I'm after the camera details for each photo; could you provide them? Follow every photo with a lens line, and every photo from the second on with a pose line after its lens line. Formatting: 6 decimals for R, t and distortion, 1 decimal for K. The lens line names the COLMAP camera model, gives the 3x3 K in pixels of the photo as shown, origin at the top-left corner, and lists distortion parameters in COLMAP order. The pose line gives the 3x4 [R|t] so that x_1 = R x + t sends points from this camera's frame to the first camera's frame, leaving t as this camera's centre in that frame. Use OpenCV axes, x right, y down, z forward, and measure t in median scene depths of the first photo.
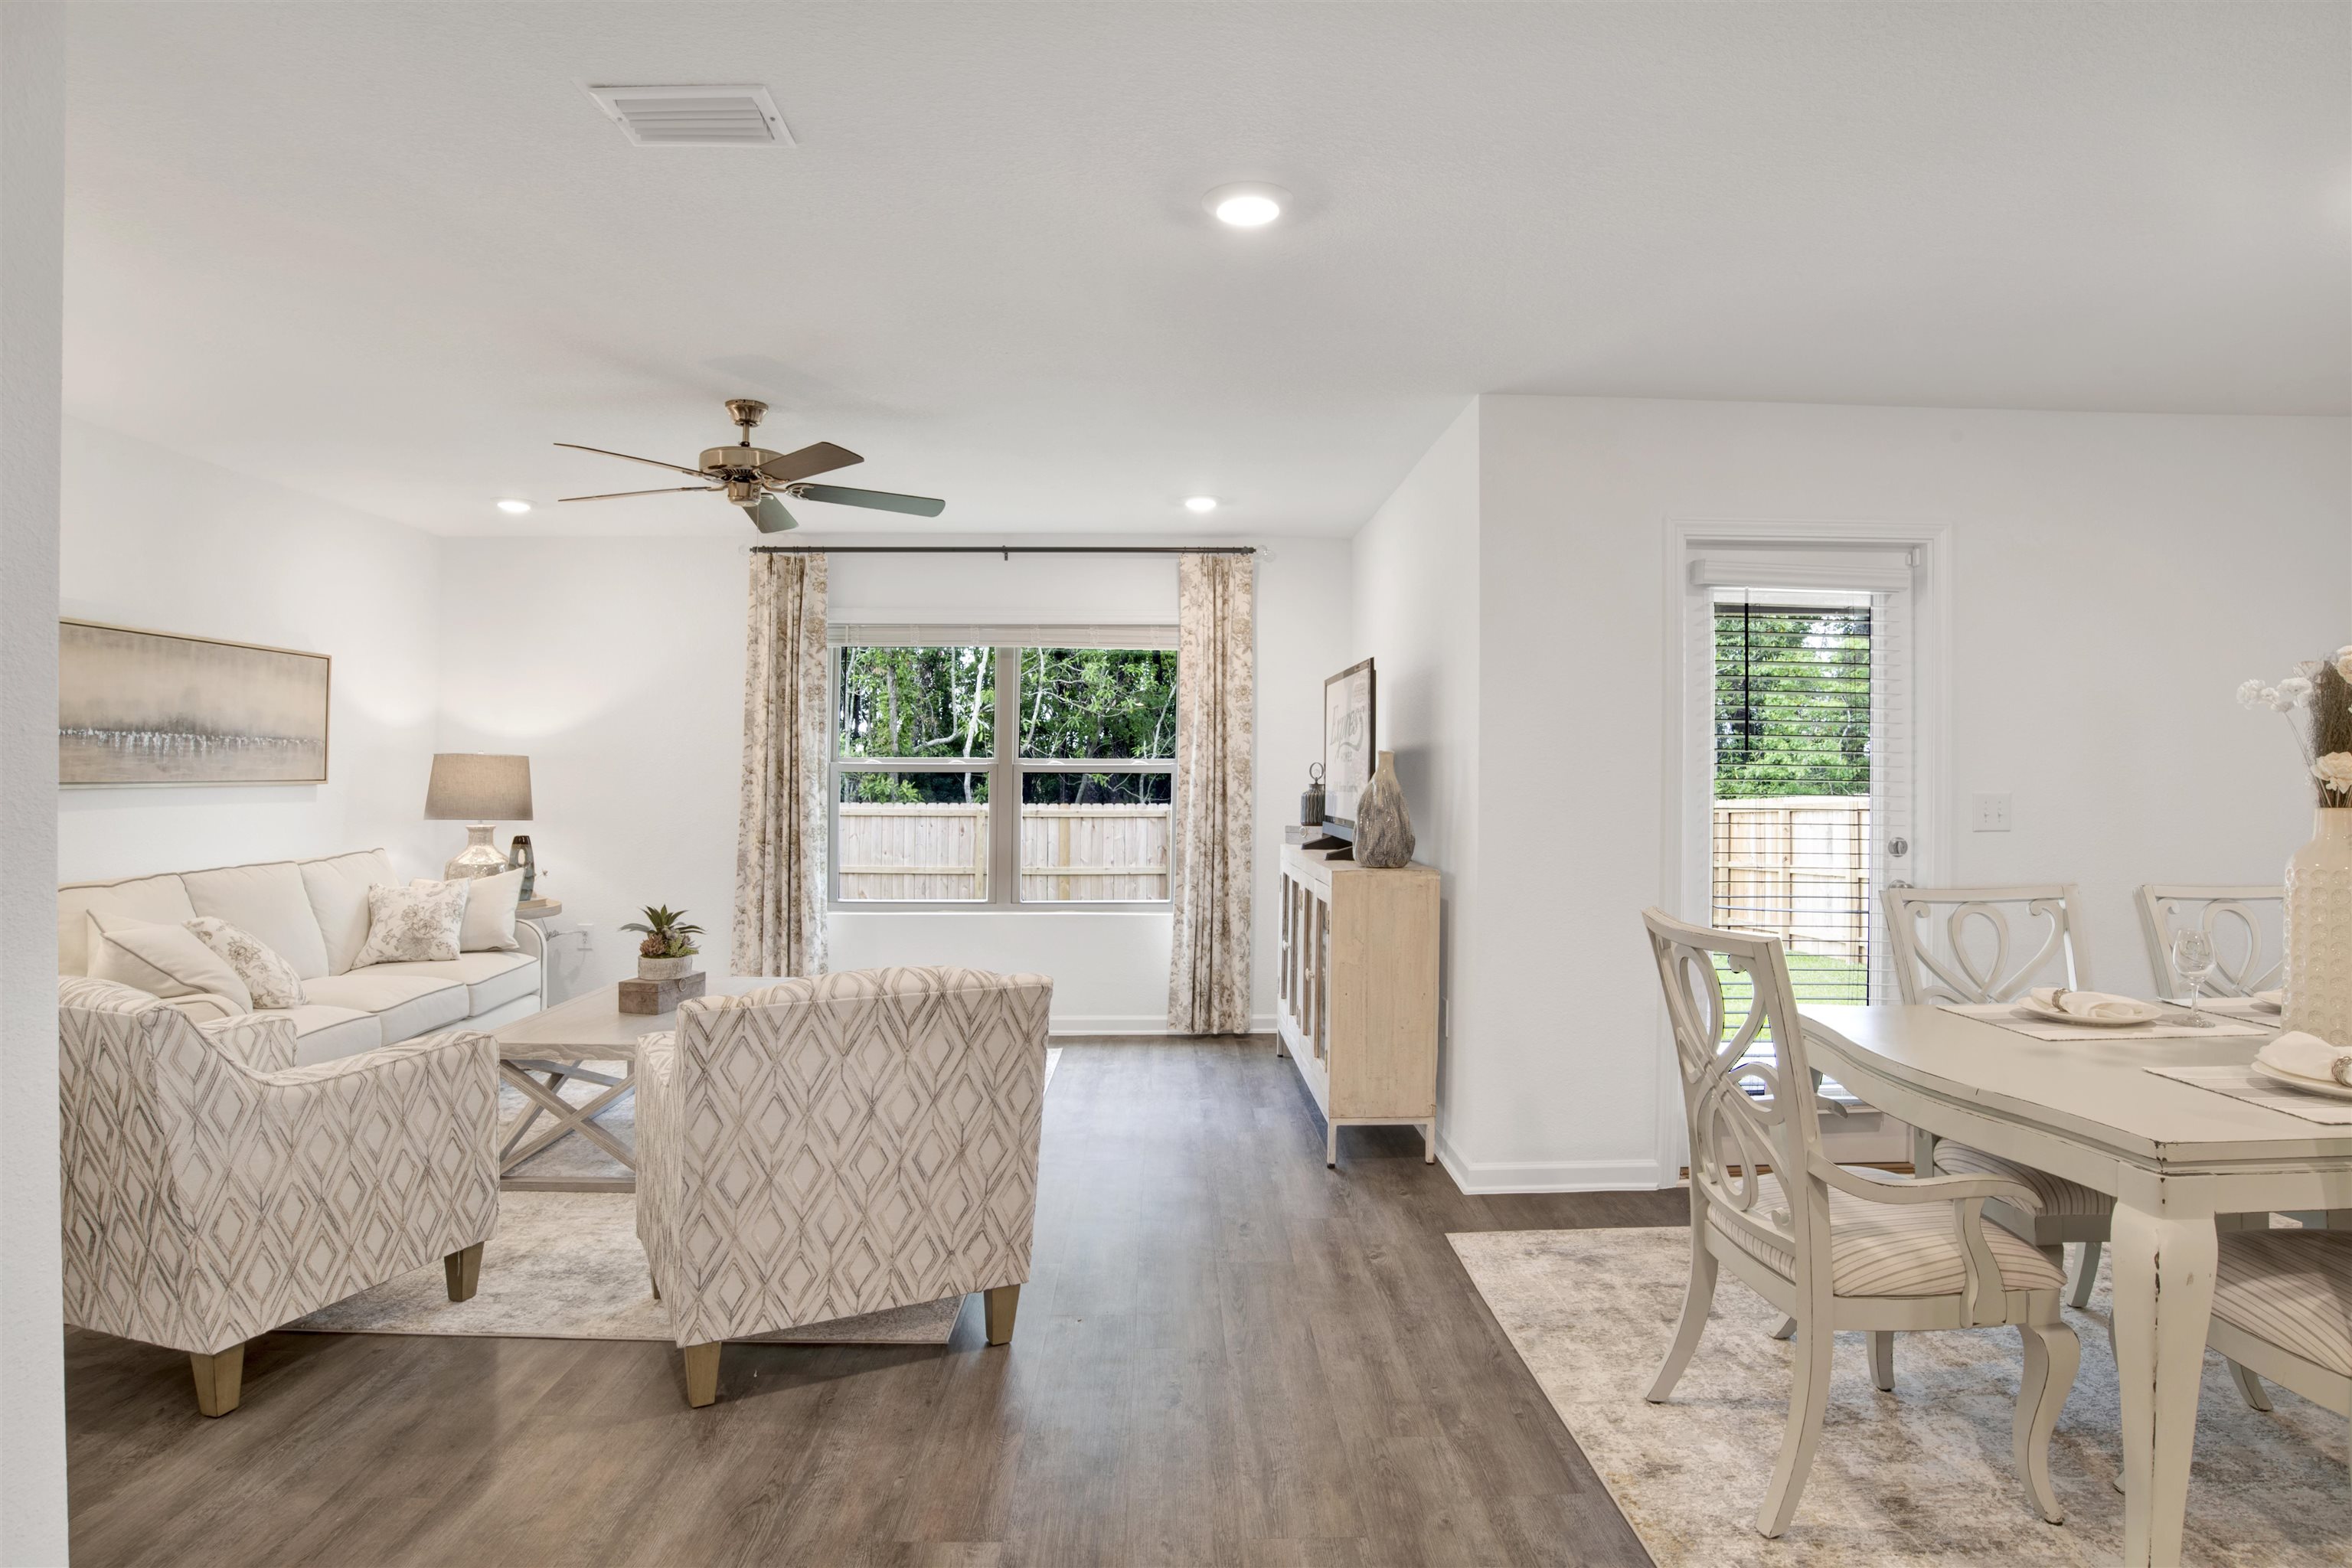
lens RADIAL K [[1226.6, 0, 1157.9], [0, 1226.6, 783.7], [0, 0, 1]] dist [-0.072499, 0.022831]
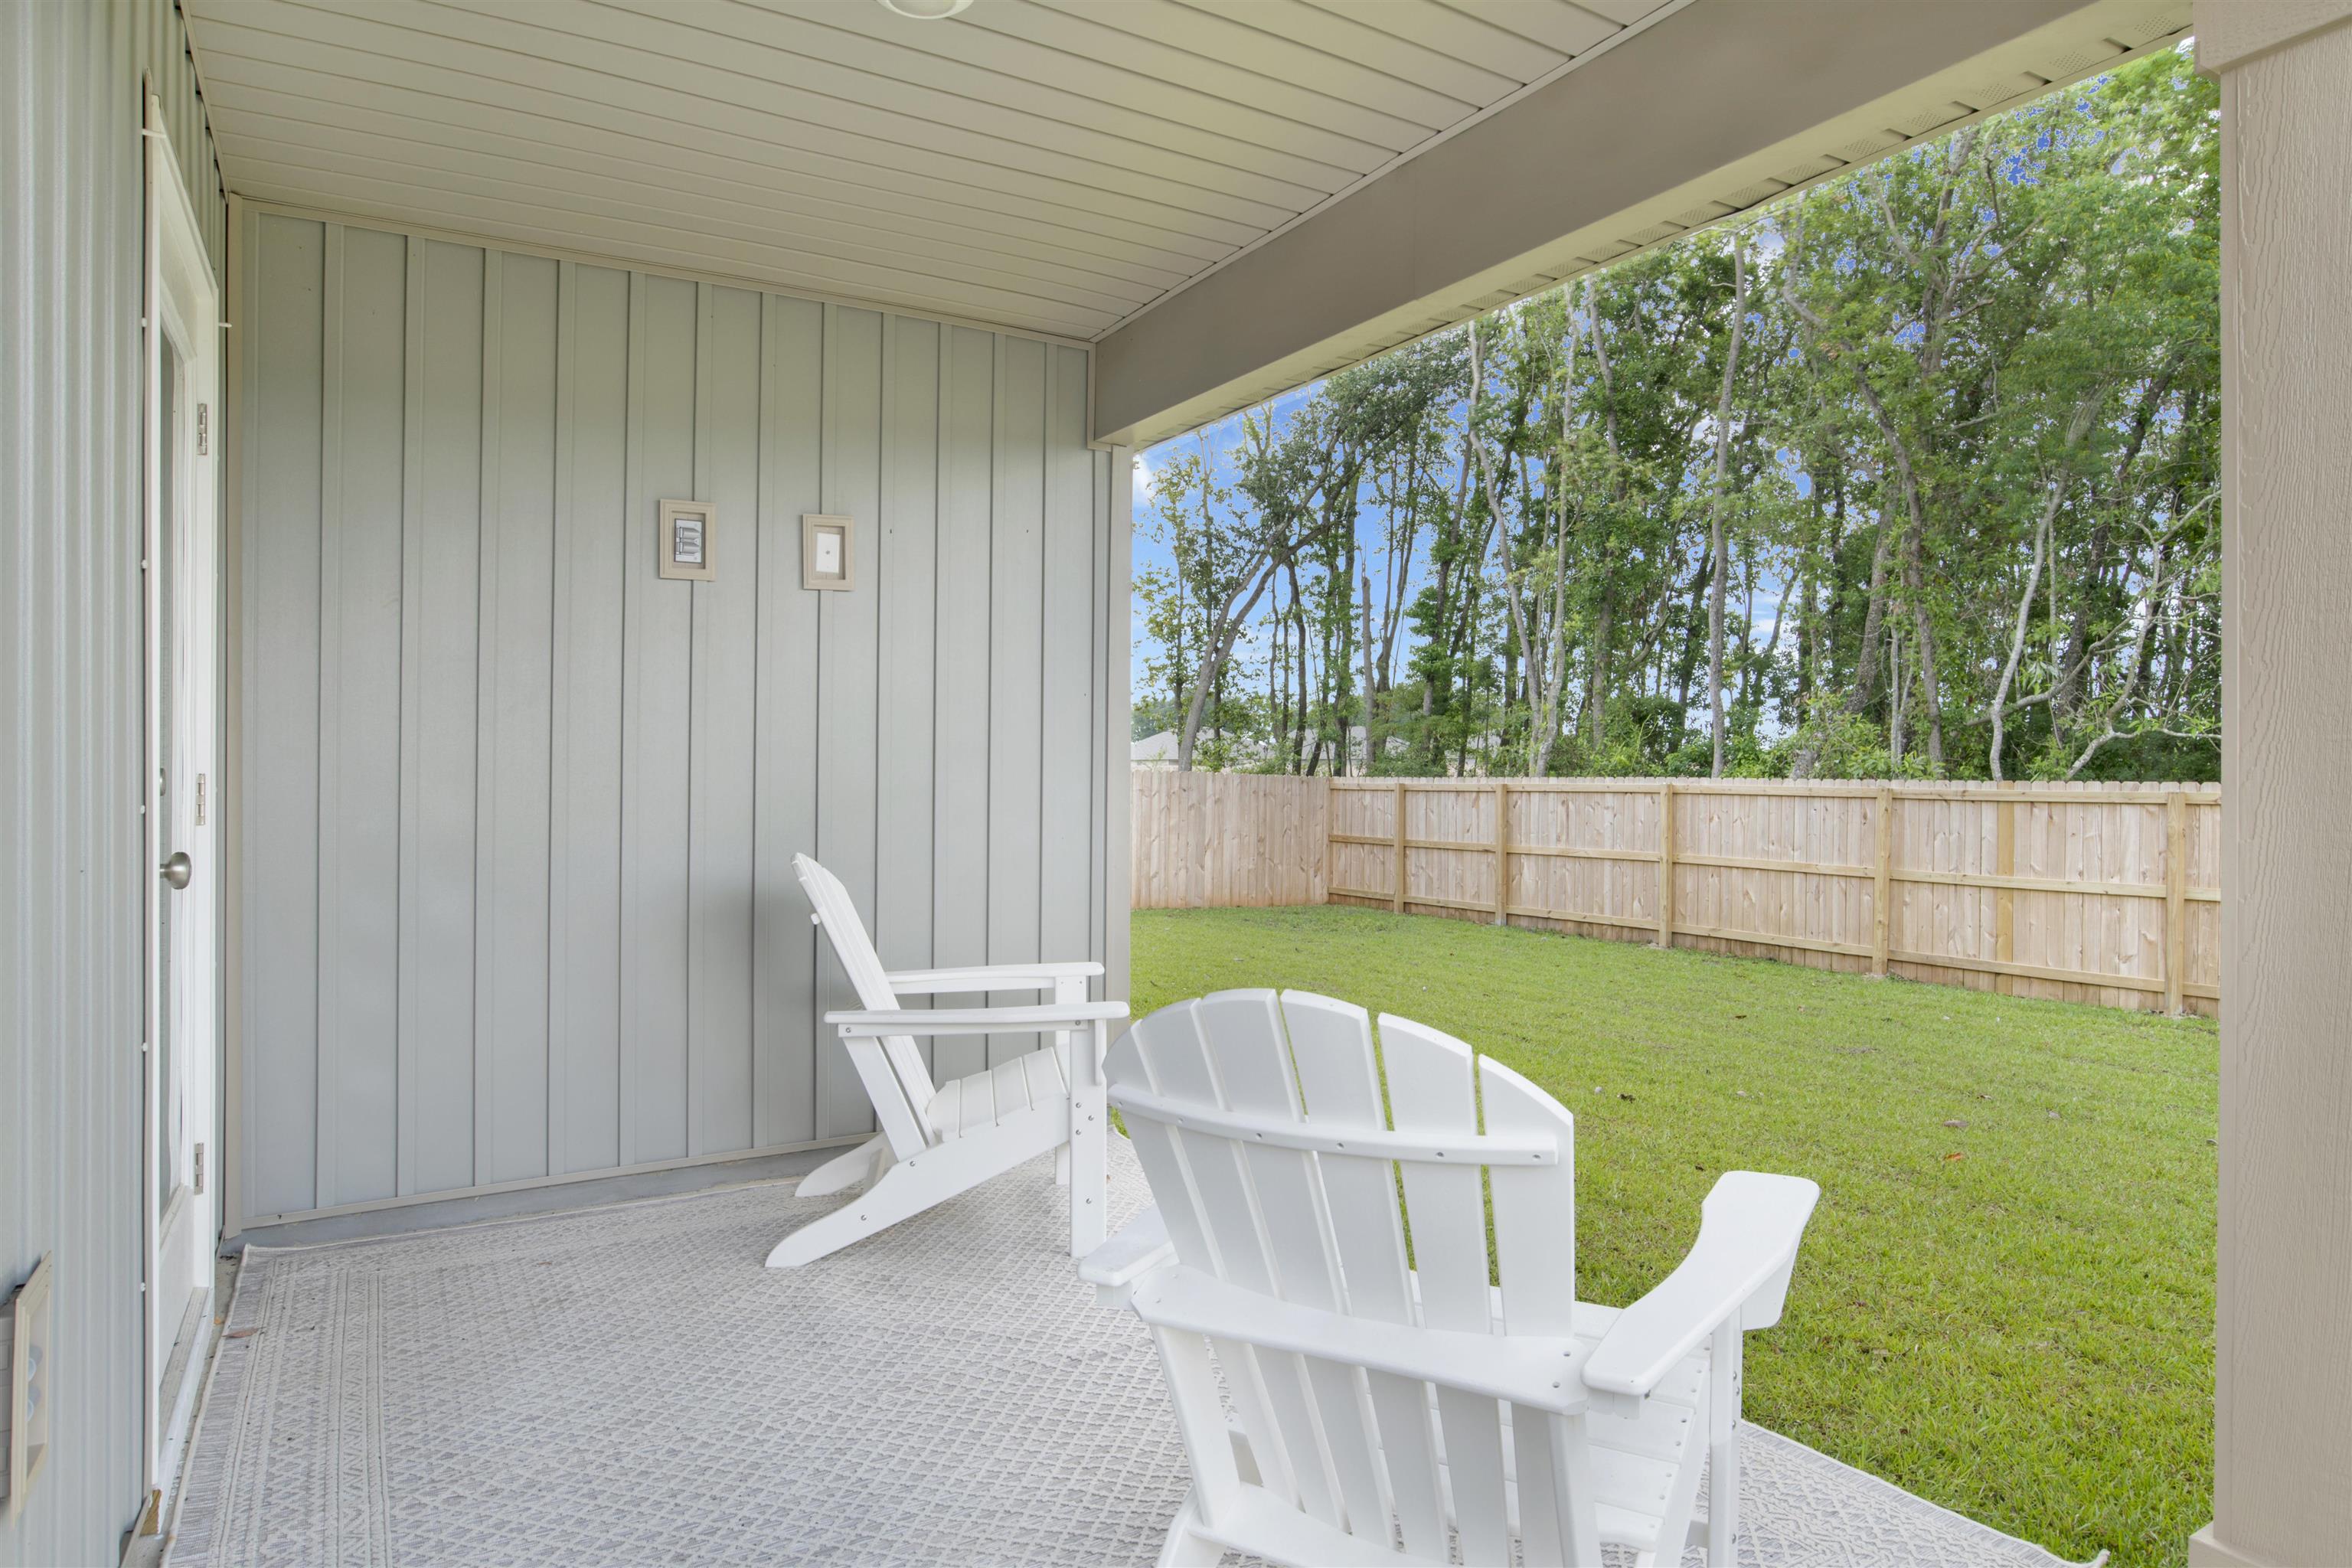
lens RADIAL K [[1403.5, 0, 1181.7], [0, 1403.5, 773.2], [0, 0, 1]] dist [-0.005685, -0.000566]
pose [[0.503714, -0.000239, -0.863871, 1.502316], [0.002418, 0.999996, 0.001133, 0.042705], [0.863867, -0.002659, 0.503713, 0.986102]]
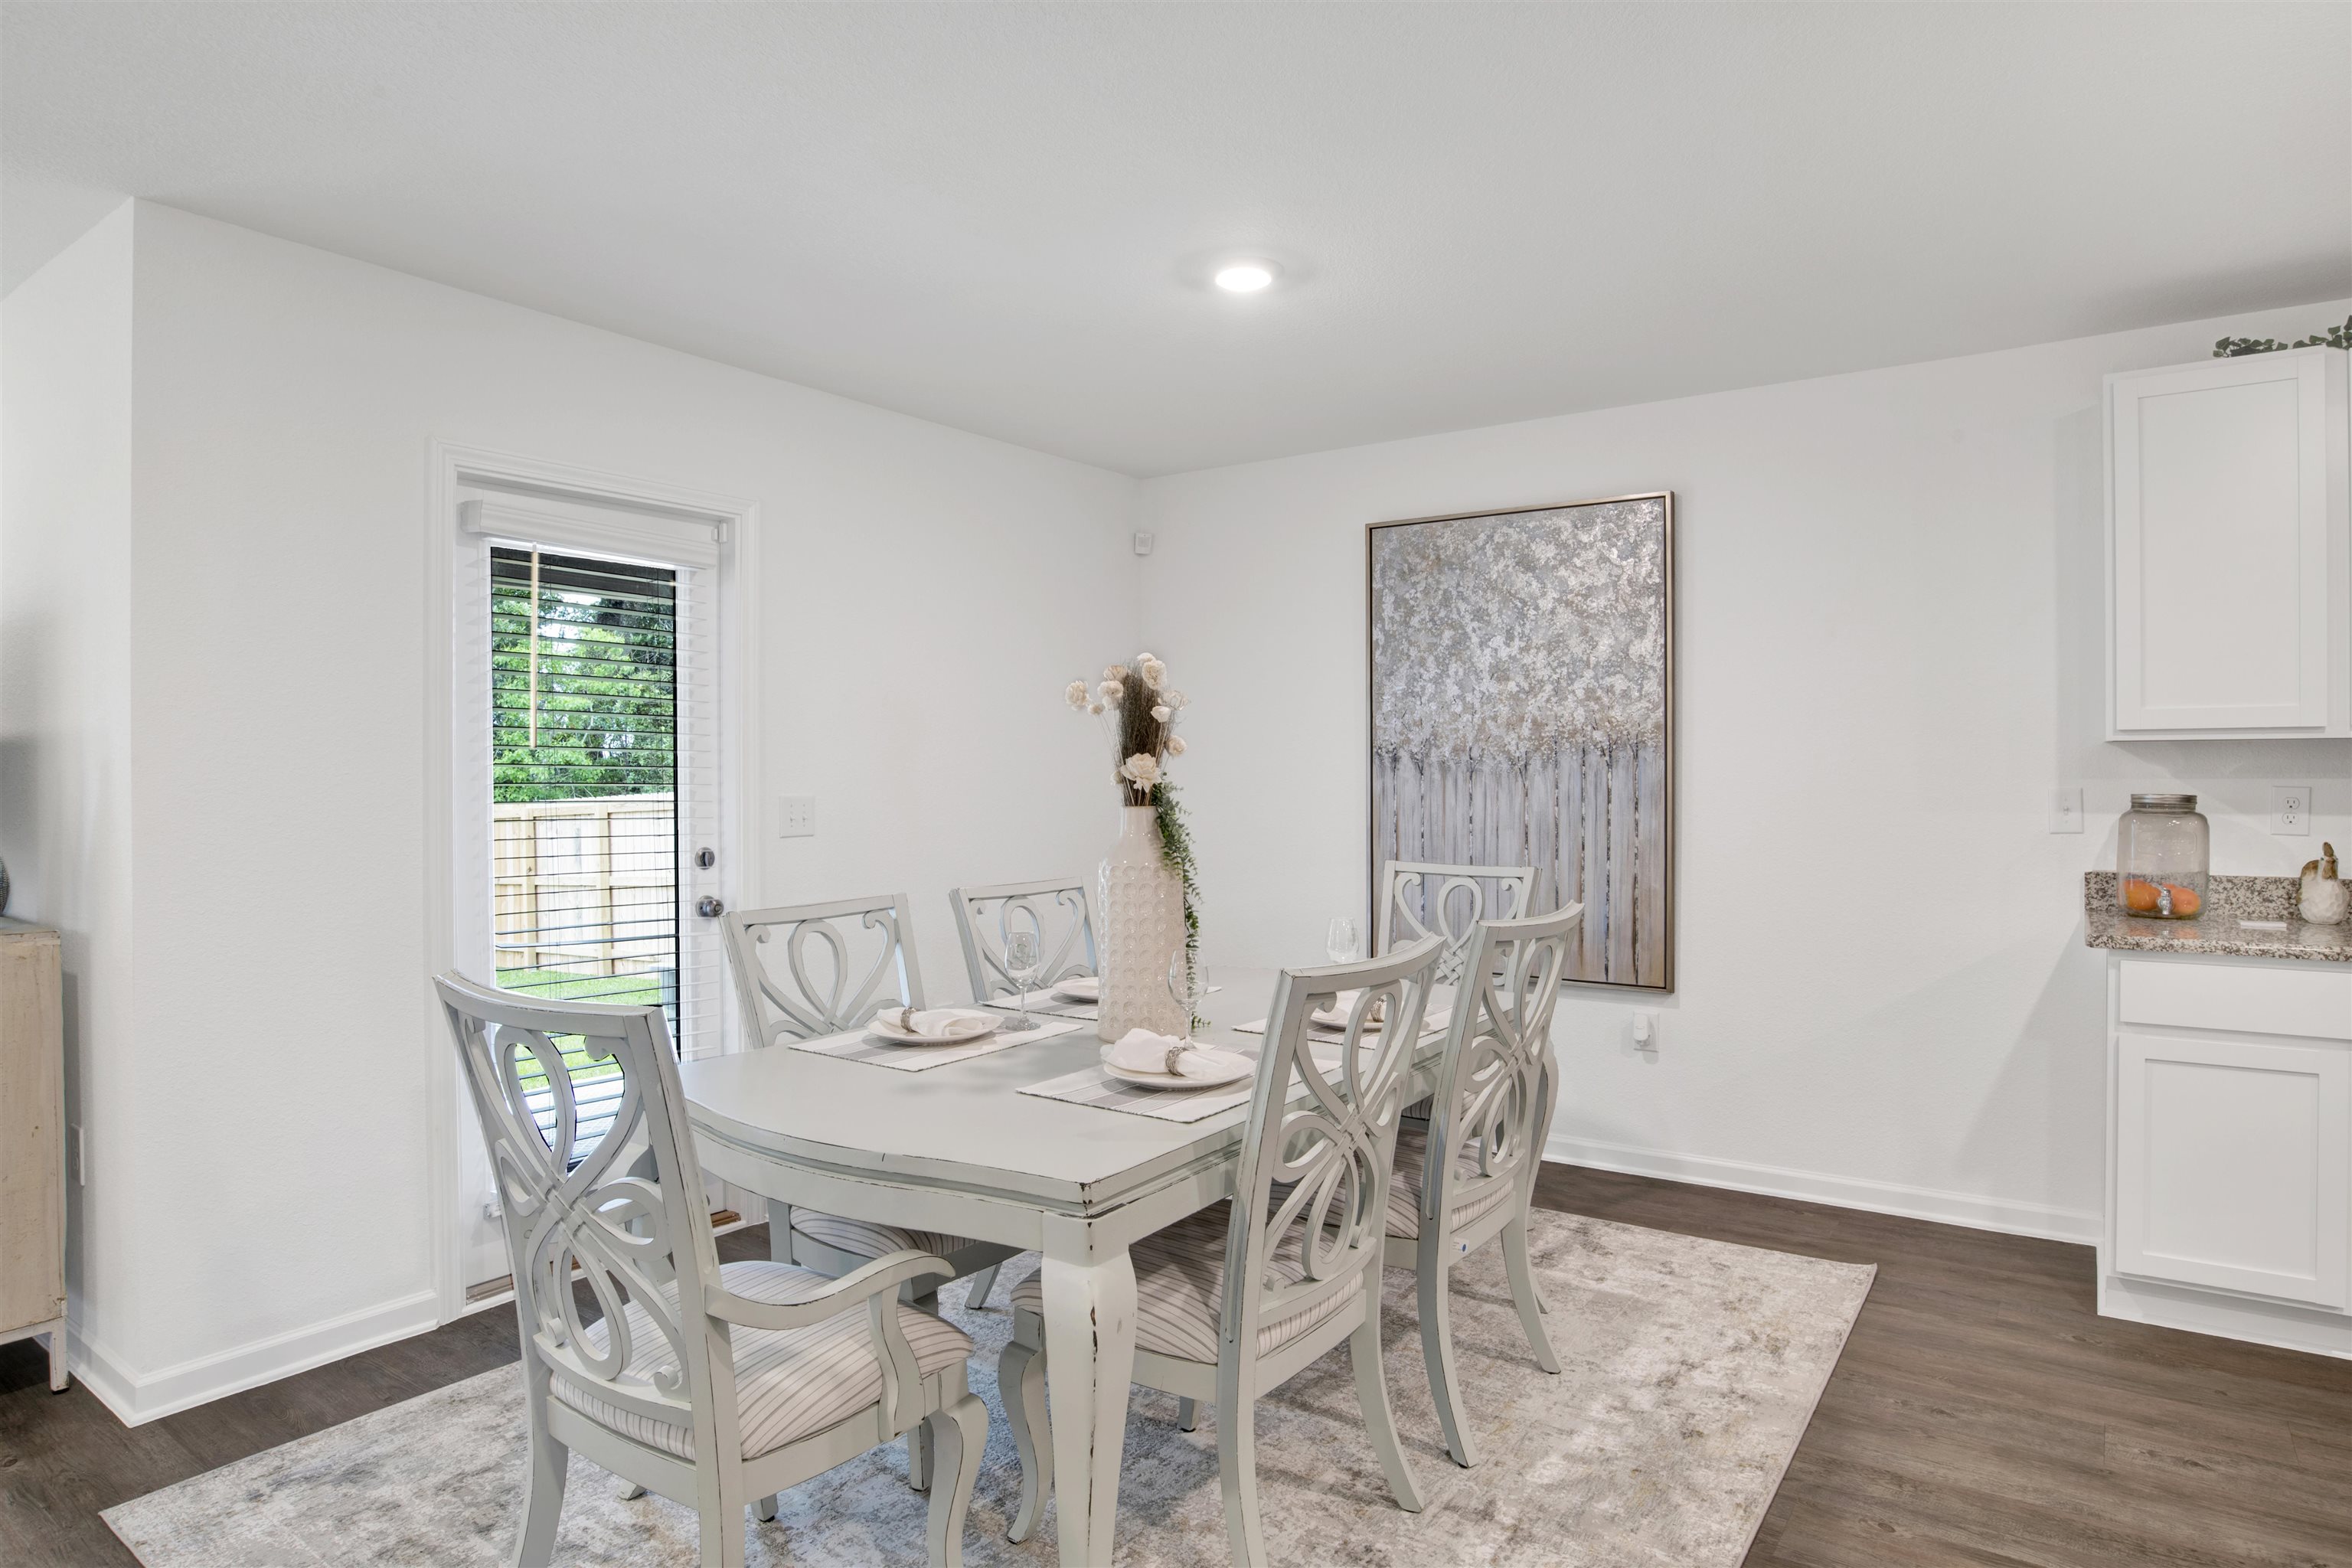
lens RADIAL K [[1332.3, 0, 1174.3], [0, 1332.3, 782.1], [0, 0, 1]] dist [-0.068035, 0.023347]
pose [[0.584997, -0.007904, 0.810997, 0.029868], [0.009875, 0.999948, 0.002622, -0.002323], [-0.810975, 0.006474, 0.585045, 0.148072]]
